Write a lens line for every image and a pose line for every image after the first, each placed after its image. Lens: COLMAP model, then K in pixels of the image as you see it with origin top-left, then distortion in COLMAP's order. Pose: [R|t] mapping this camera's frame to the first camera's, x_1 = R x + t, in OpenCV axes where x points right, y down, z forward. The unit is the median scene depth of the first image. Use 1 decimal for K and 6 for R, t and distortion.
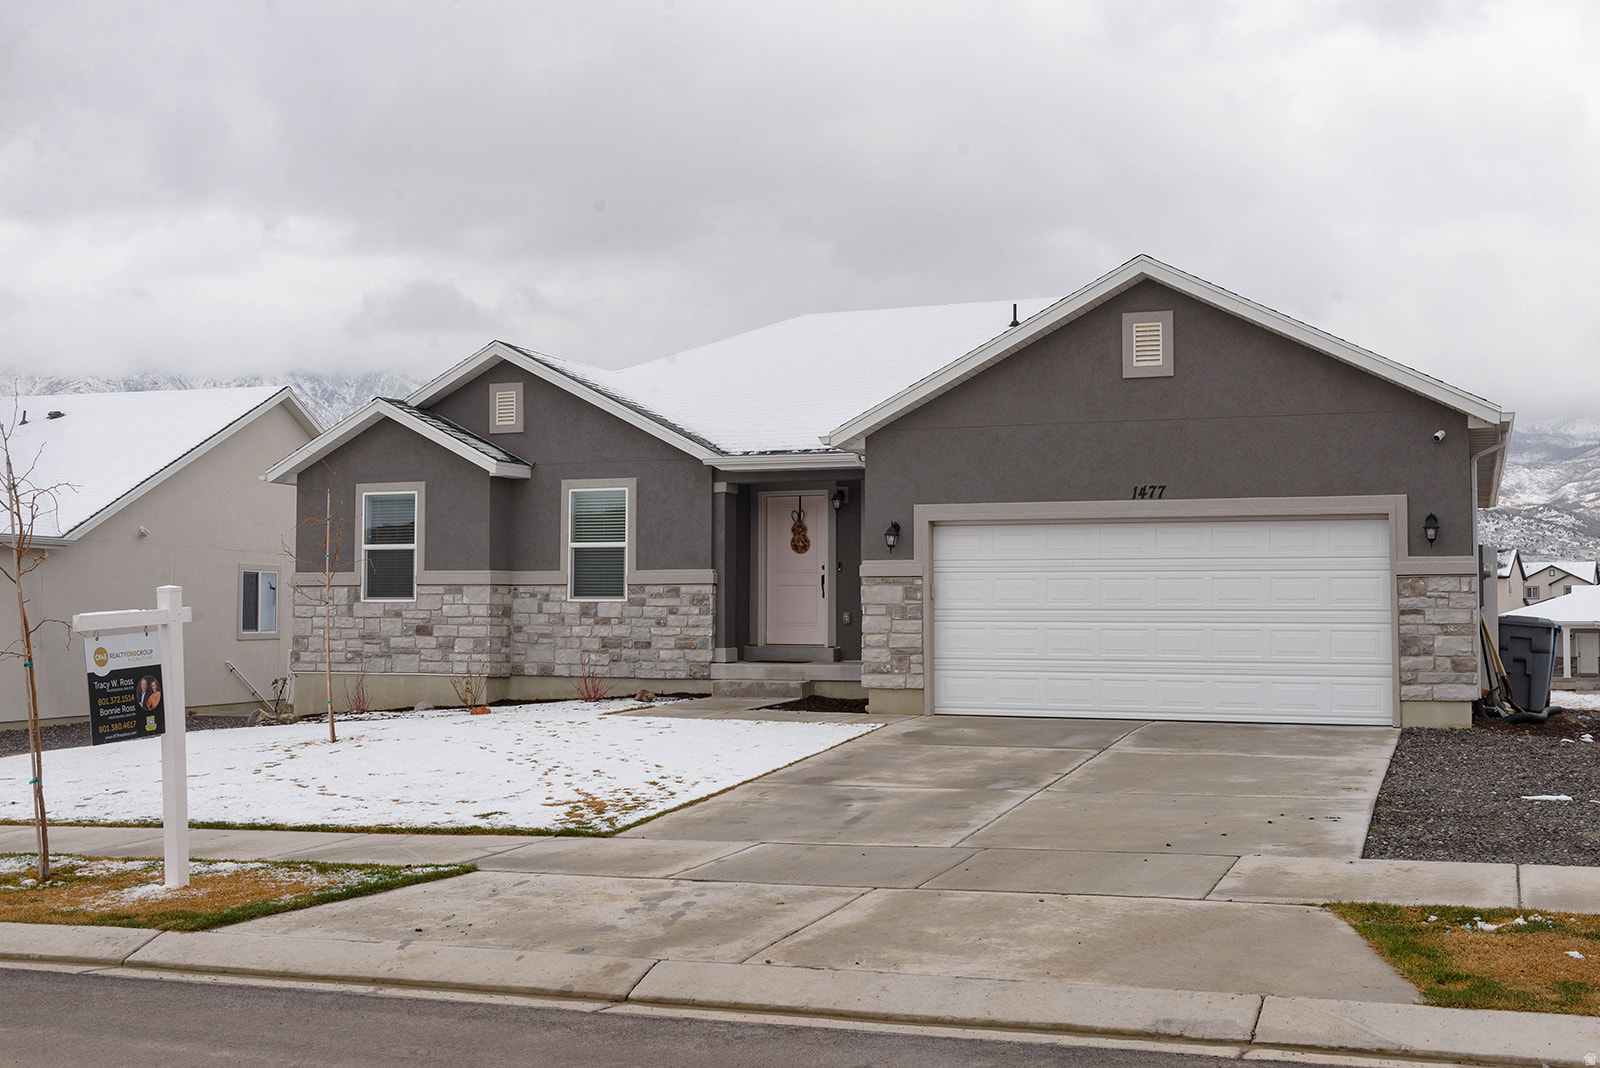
lens RADIAL K [[1708.0, 0, 793.9], [0, 1708.0, 533.9], [0, 0, 1]] dist [-0.027467, -0.012756]
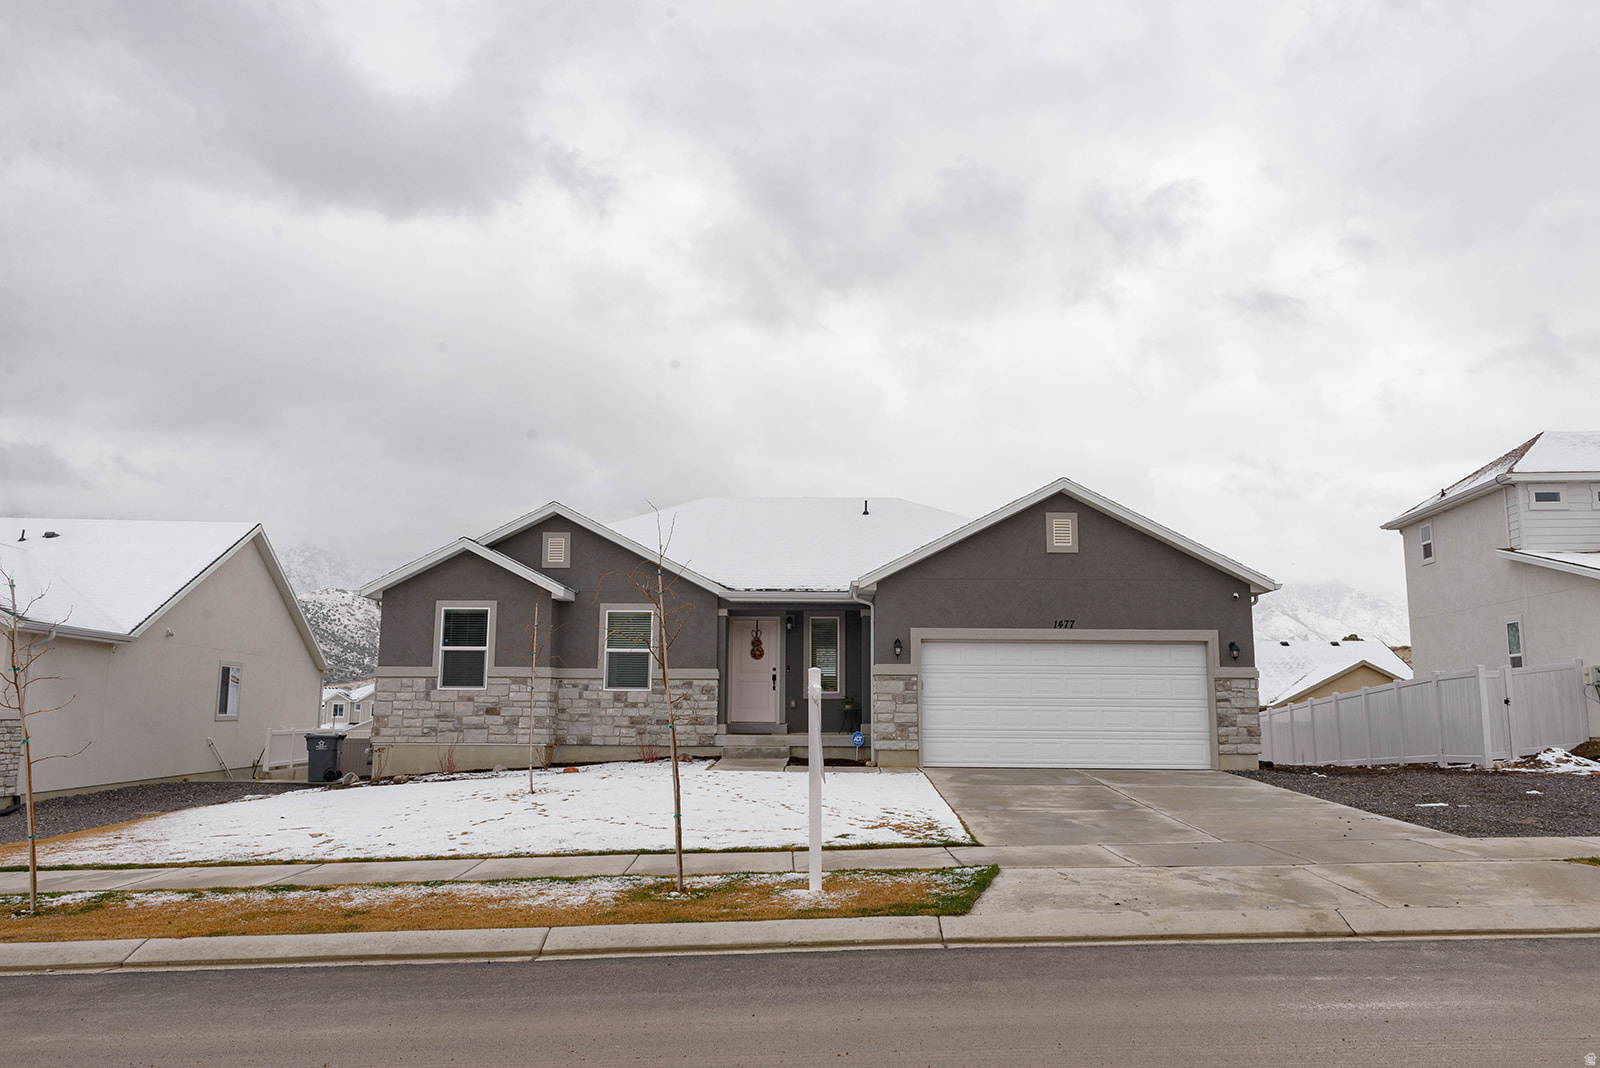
lens RADIAL K [[1147.7, 0, 800.0], [0, 1147.7, 534.0], [0, 0, 1]] dist [-0.003850, -0.007103]
pose [[0.935218, 0.058092, 0.349274, -0.320604], [-0.021308, 0.993895, -0.108251, 0.010542], [-0.353430, 0.093796, 0.930747, 0.059641]]
